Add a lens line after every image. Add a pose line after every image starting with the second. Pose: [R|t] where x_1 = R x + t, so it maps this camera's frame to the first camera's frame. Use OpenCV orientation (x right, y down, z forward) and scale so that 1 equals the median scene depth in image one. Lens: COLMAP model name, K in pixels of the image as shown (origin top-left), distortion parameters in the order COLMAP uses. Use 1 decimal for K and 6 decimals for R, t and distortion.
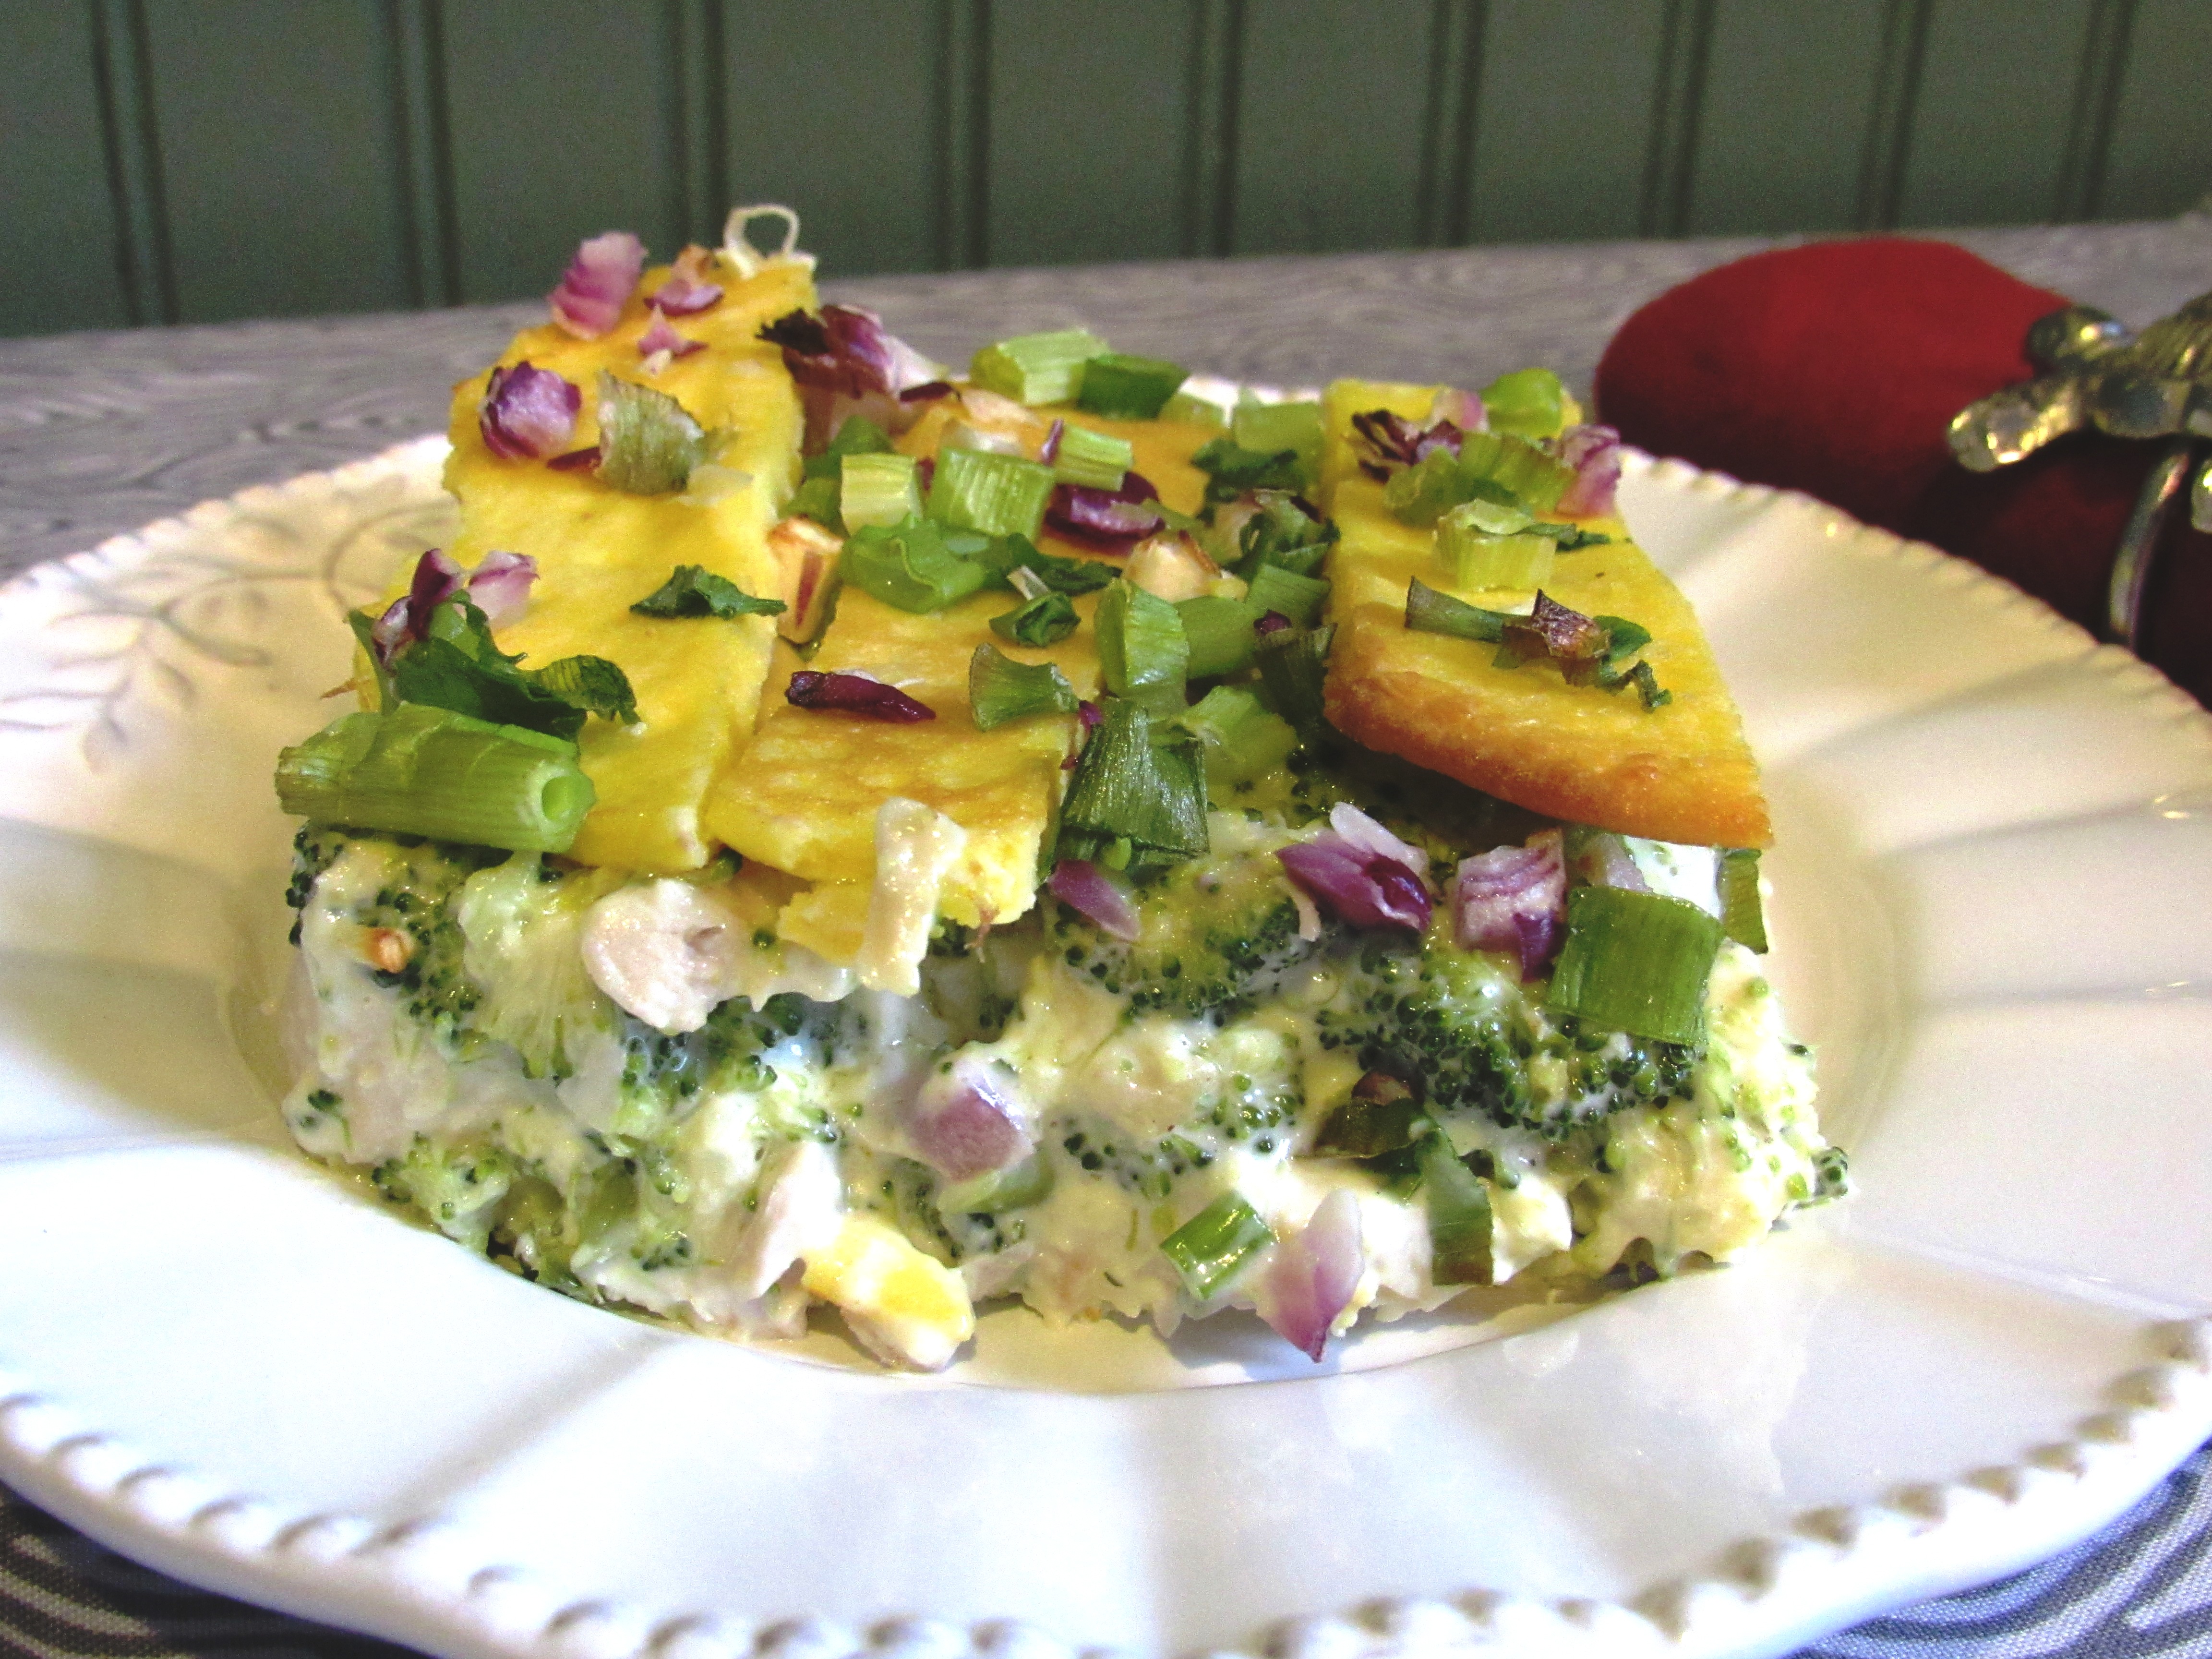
lens RADIAL K [[2846.2, 0, 1106.0], [0, 2846.2, 829.5], [0, 0, 1]] dist [-0.035542, -0.037329]
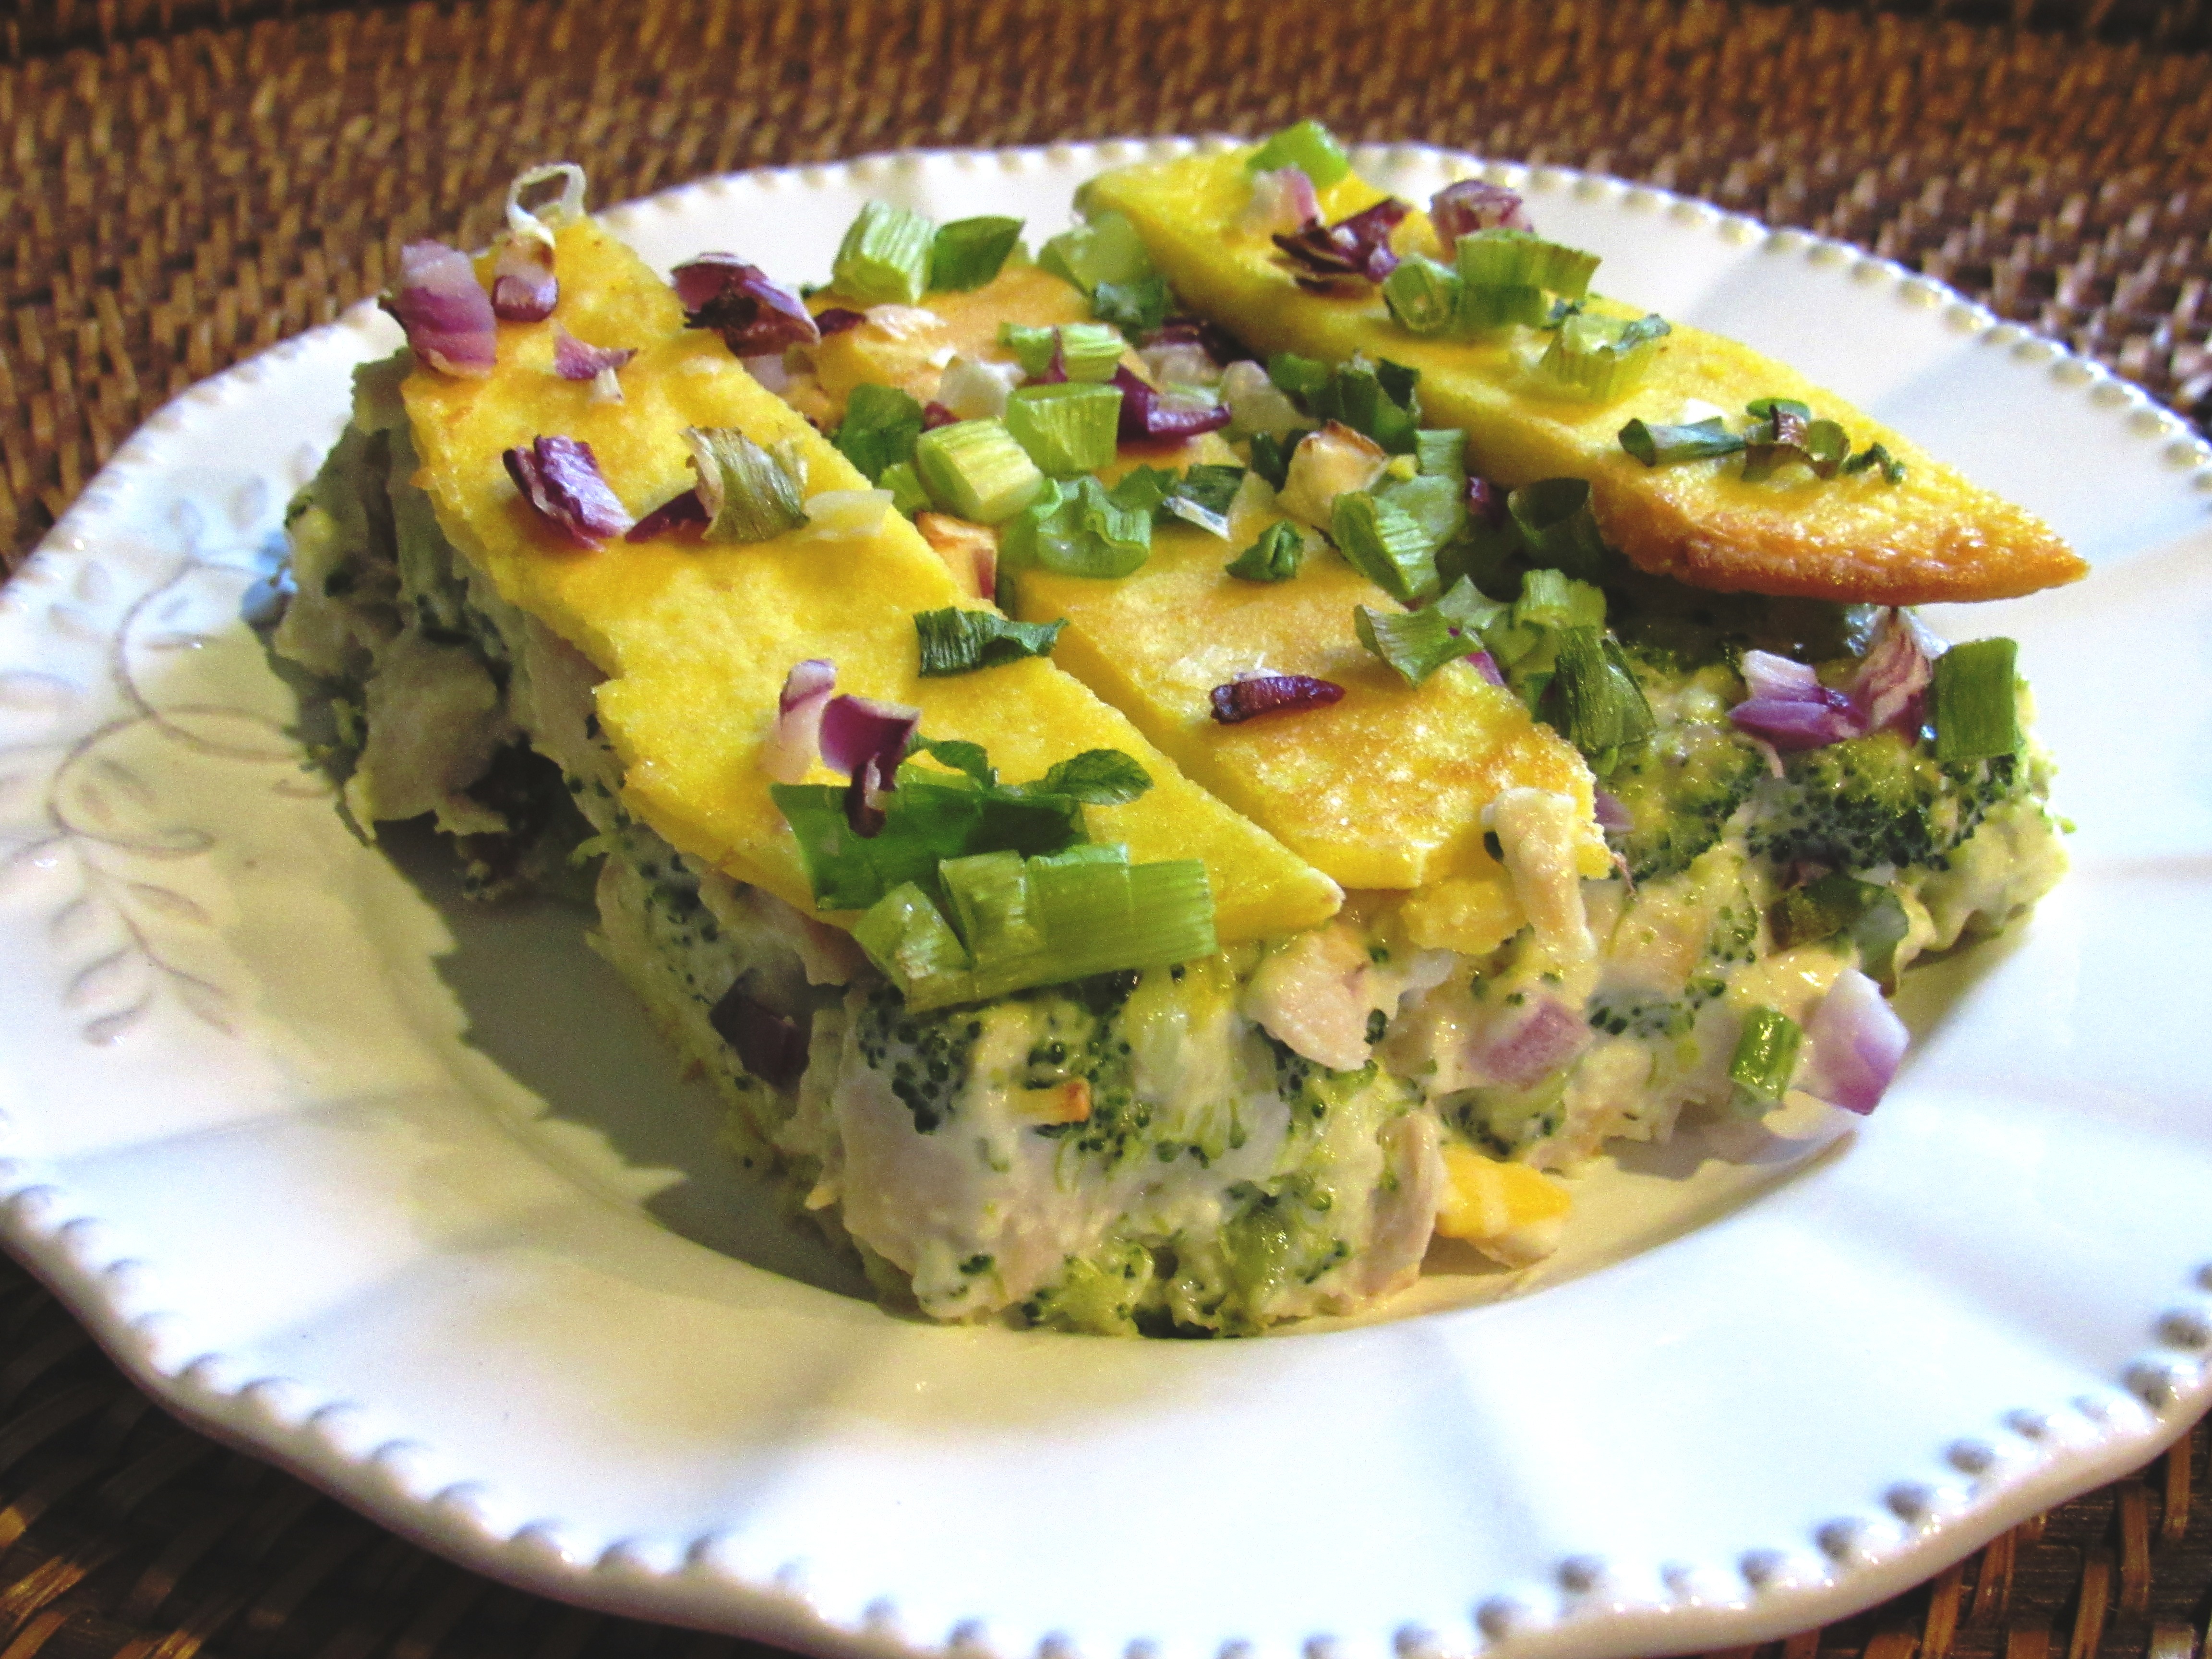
lens RADIAL K [[3354.2, 0, 1106.0], [0, 3354.2, 829.5], [0, 0, 1]] dist [-0.043562, 0.009941]
pose [[0.820809, -0.353332, 0.448809, -0.726455], [0.266417, 0.931840, 0.246366, -0.329113], [-0.505267, -0.082649, 0.858996, -0.013433]]
